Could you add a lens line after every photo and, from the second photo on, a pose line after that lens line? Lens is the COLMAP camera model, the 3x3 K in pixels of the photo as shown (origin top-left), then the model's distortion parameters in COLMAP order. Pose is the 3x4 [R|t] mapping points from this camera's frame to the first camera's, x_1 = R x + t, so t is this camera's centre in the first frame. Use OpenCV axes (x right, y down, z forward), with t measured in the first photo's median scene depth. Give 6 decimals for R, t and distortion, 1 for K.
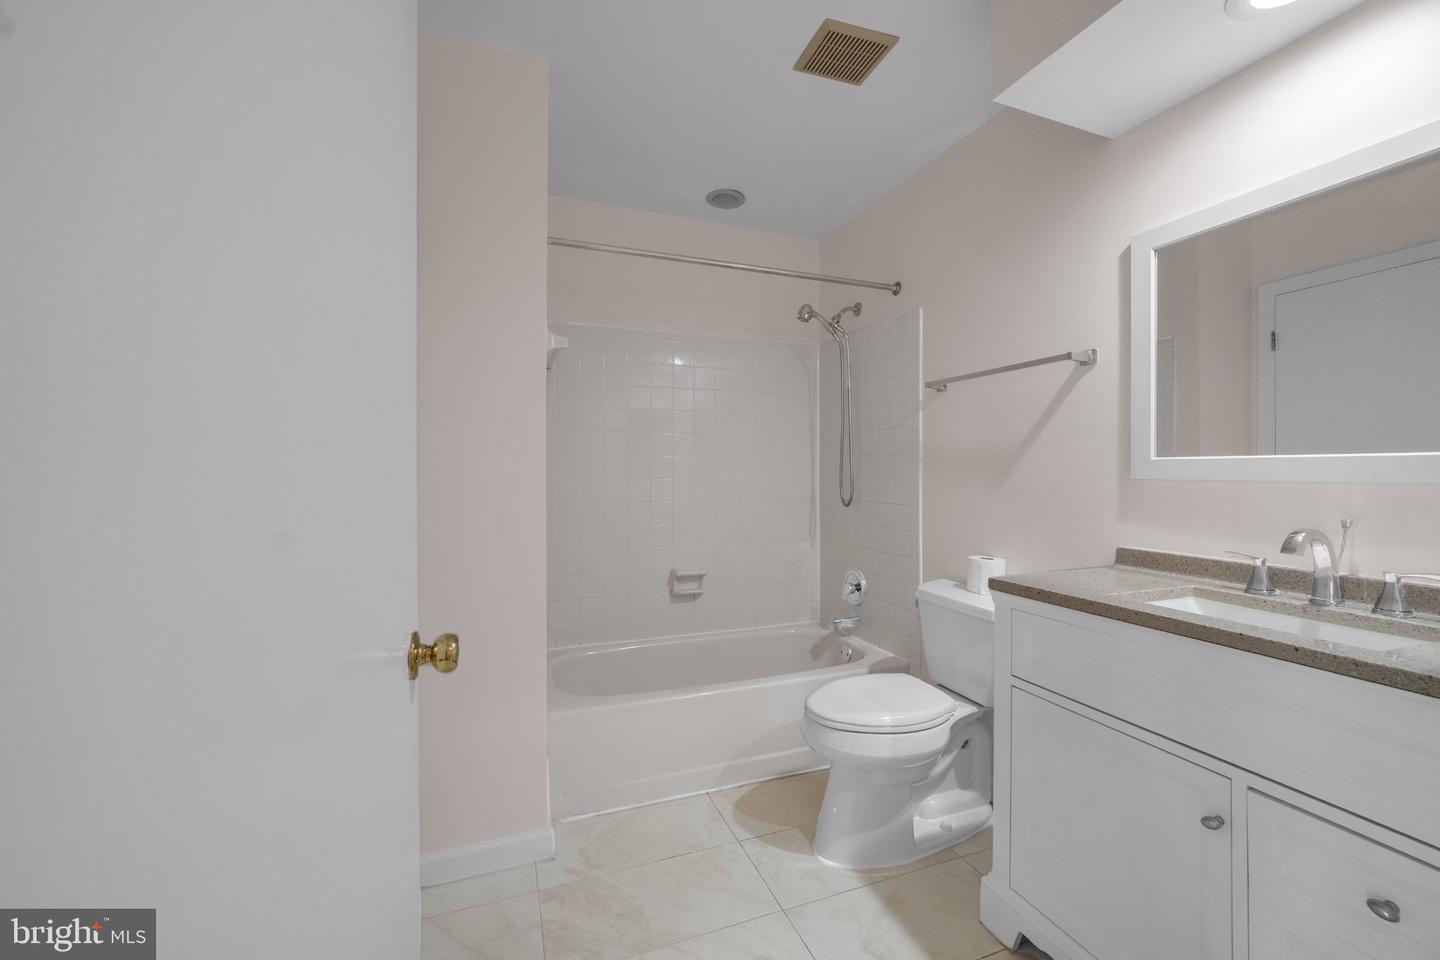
lens RADIAL K [[572.6, 0, 717.5], [0, 572.6, 469.1], [0, 0, 1]] dist [-0.000078, 0.000239]
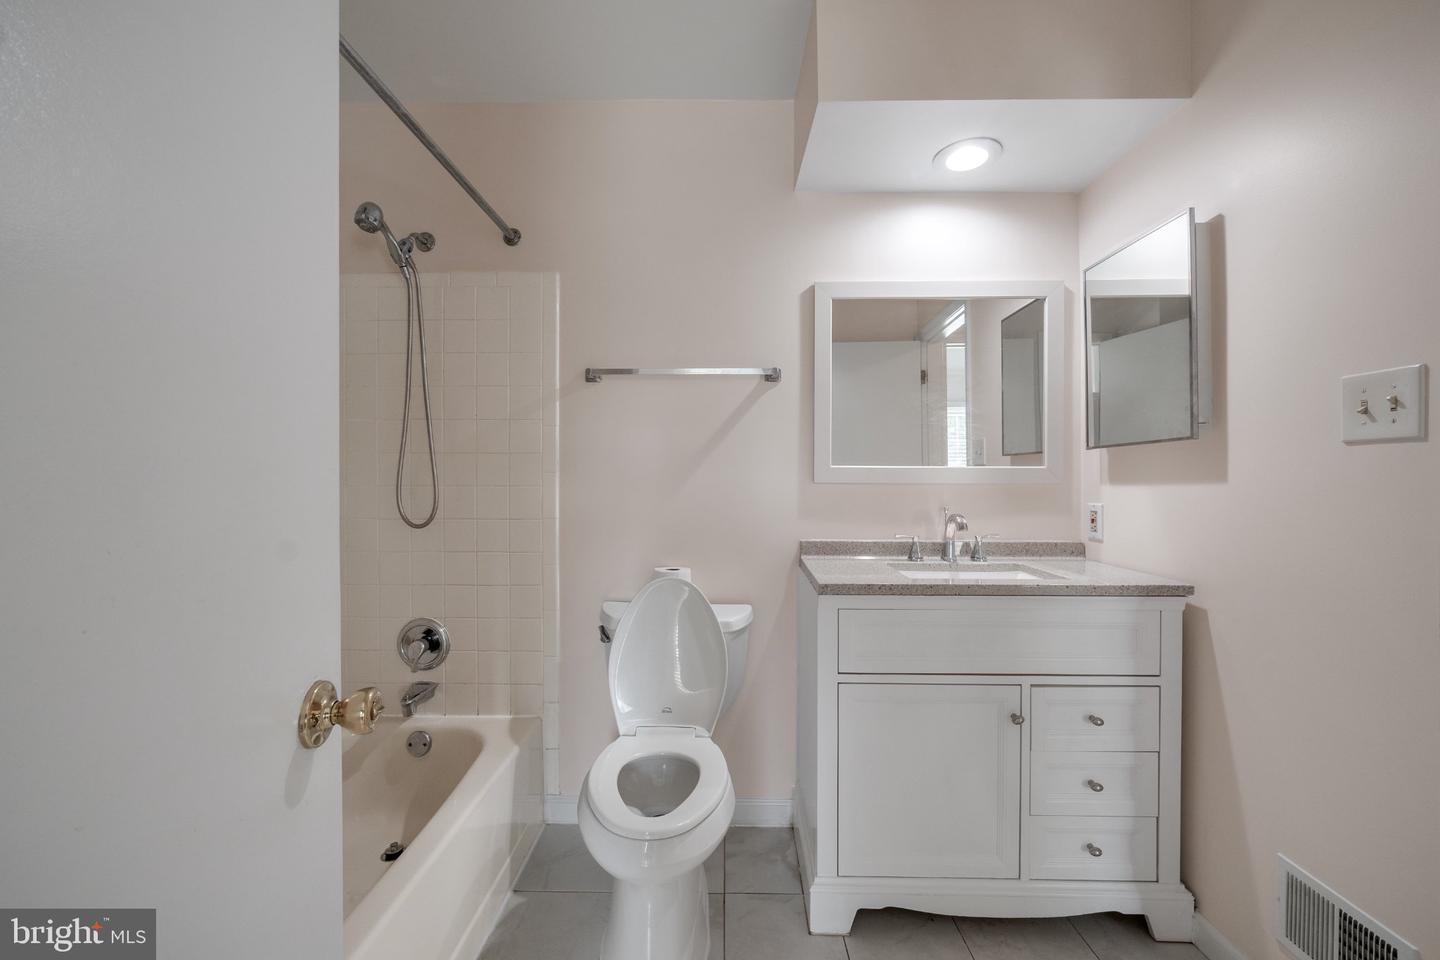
lens RADIAL K [[581.3, 0, 714.0], [0, 581.3, 476.5], [0, 0, 1]] dist [-0.011241, 0.000220]
pose [[0.368375, -0.003272, 0.929671, -0.434995], [-0.004911, 0.999973, 0.005466, -0.002056], [-0.929664, -0.006579, 0.368349, 0.655295]]
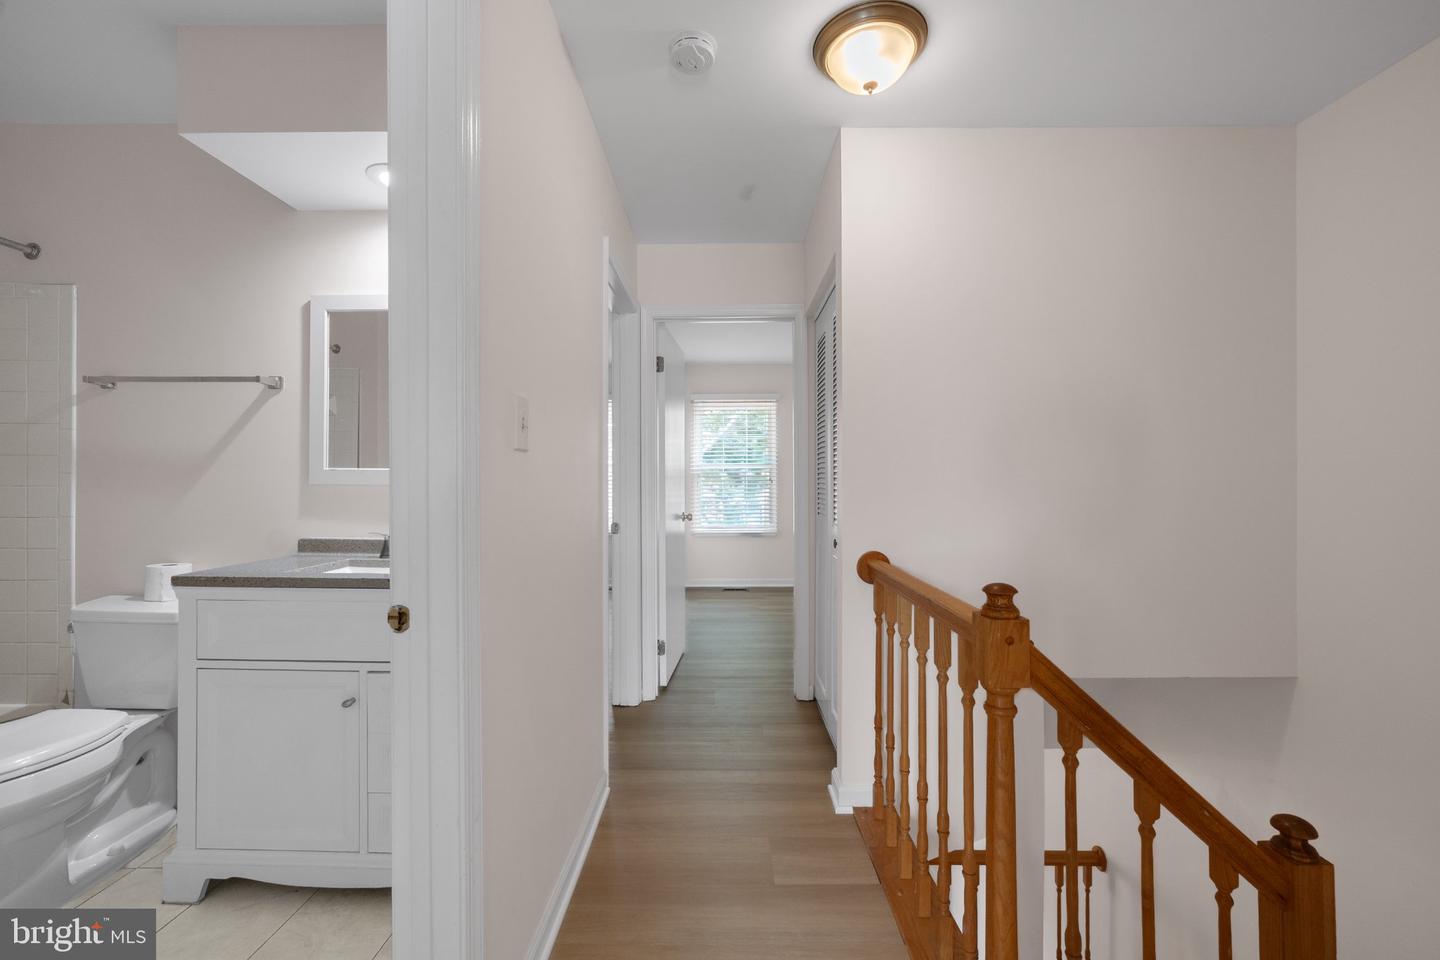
lens RADIAL K [[574.2, 0, 715.7], [0, 574.2, 482.3], [0, 0, 1]] dist [-0.013282, 0.004378]
pose [[0.358932, -0.002914, 0.933359, -0.128348], [-0.008659, 0.999942, 0.006451, -0.003037], [-0.933324, -0.010397, 0.358885, -0.274208]]
